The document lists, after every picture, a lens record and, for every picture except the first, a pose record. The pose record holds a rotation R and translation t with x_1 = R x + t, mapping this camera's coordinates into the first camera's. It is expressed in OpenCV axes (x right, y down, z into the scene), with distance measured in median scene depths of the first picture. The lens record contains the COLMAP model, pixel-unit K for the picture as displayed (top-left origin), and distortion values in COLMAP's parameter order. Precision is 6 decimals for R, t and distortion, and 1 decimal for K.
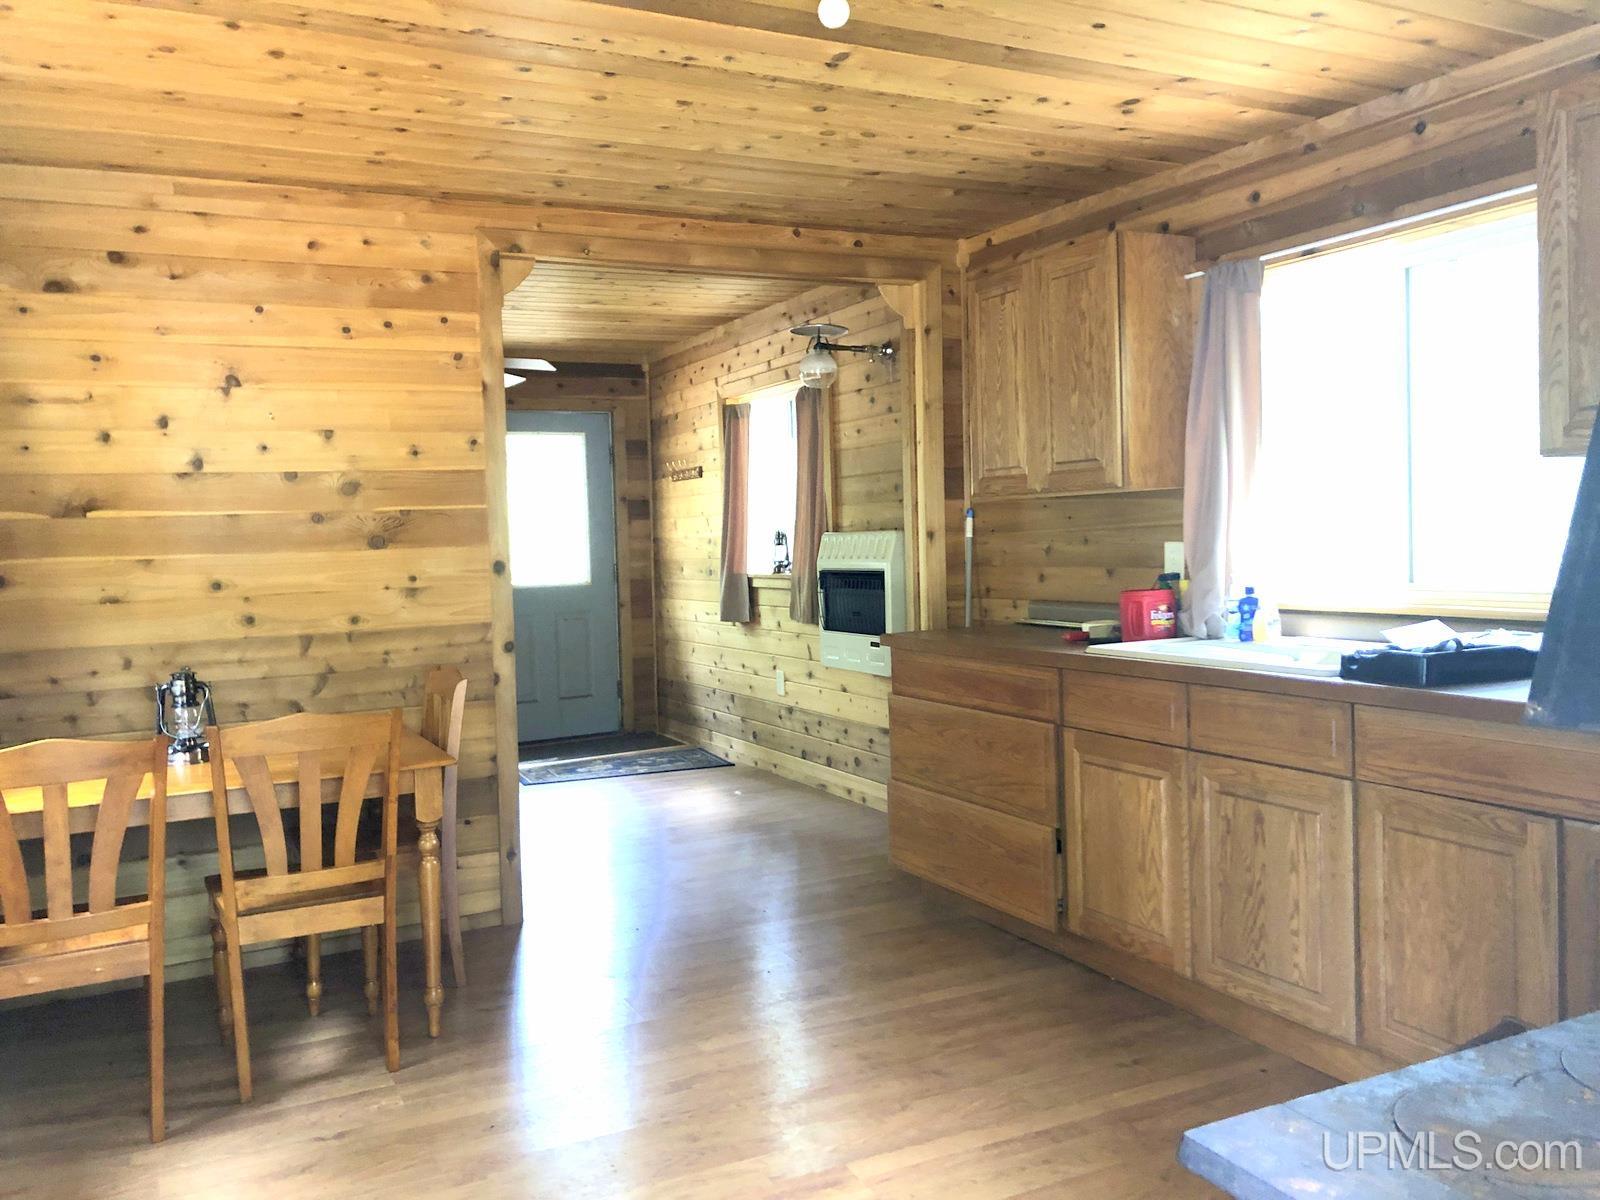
lens RADIAL K [[1318.4, 0, 818.4], [0, 1318.4, 599.0], [0, 0, 1]] dist [0.051509, -0.112759]
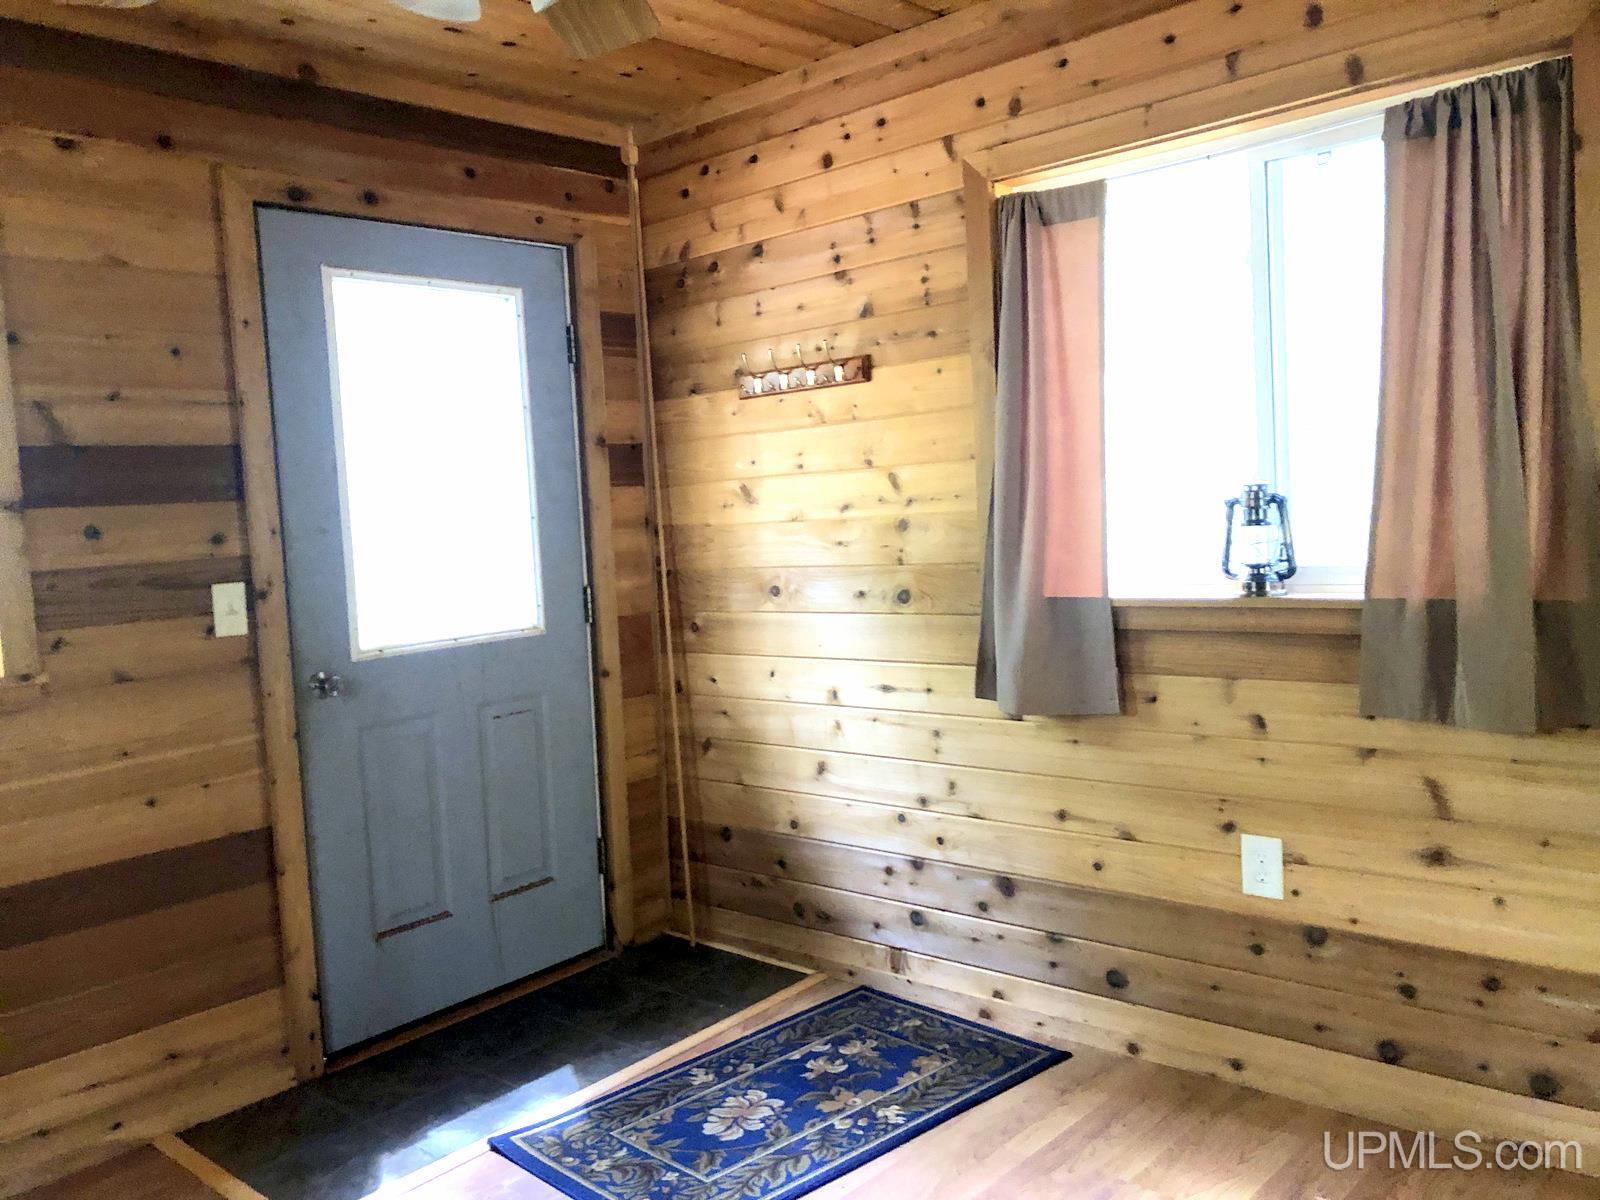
lens RADIAL K [[1309.3, 0, 801.0], [0, 1309.3, 605.6], [0, 0, 1]] dist [0.062883, -0.089582]
pose [[0.932373, -0.045747, 0.358592, -0.250433], [0.042163, 0.998952, 0.017813, -0.024365], [-0.359031, -0.001489, 0.933324, 0.557372]]
